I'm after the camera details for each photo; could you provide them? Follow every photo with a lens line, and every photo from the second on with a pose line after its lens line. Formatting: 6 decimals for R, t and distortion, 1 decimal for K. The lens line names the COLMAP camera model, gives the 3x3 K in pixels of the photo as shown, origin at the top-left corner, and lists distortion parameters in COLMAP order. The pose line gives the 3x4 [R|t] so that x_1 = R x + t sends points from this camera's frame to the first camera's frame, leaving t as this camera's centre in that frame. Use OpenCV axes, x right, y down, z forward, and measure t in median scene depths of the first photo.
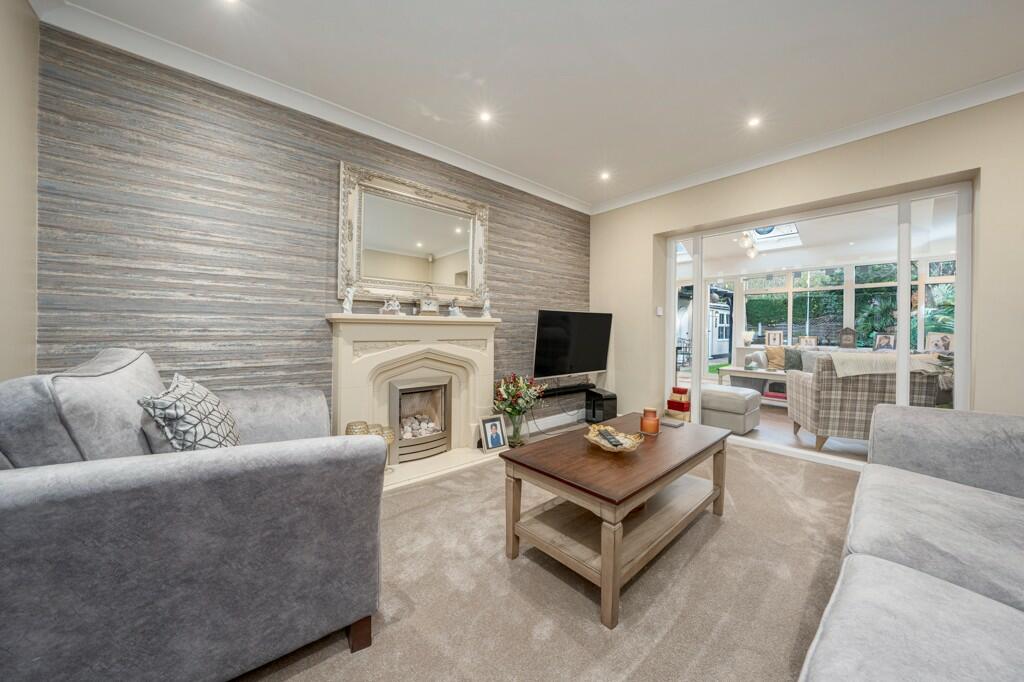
lens RADIAL K [[351.1, 0, 521.6], [0, 351.1, 328.2], [0, 0, 1]] dist [-0.007383, 0.000834]
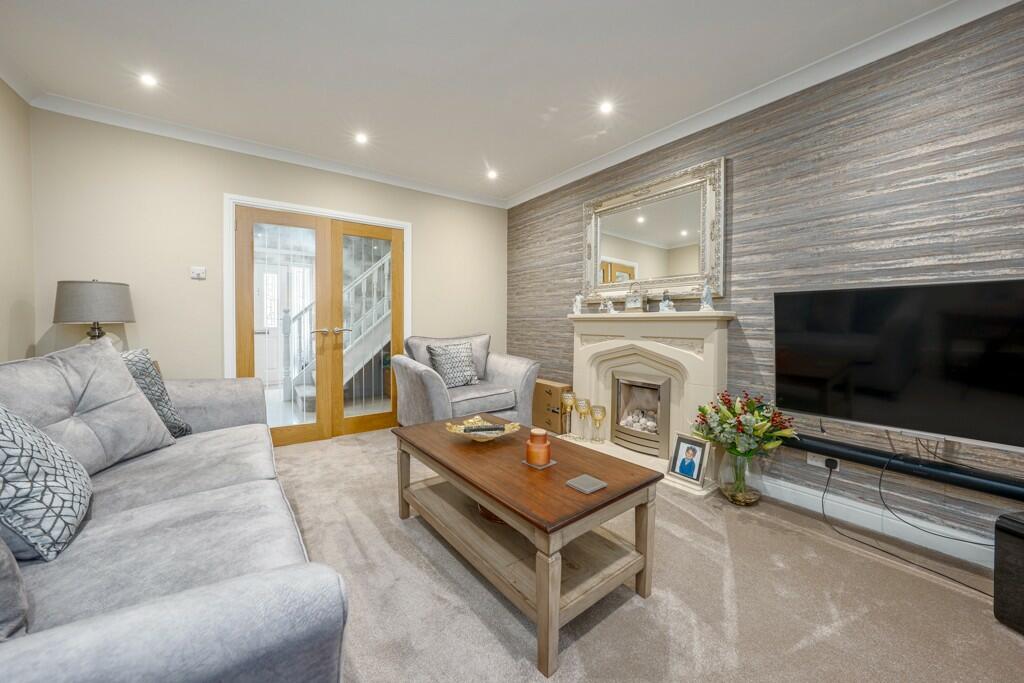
lens RADIAL K [[351.1, 0, 493.2], [0, 351.1, 328.1], [0, 0, 1]] dist [-0.007383, 0.000834]
pose [[-0.072757, 0.001527, -0.997348, 0.795113], [-0.007429, 0.999970, 0.002073, 0.010906], [0.997322, 0.007560, -0.072744, 0.677561]]
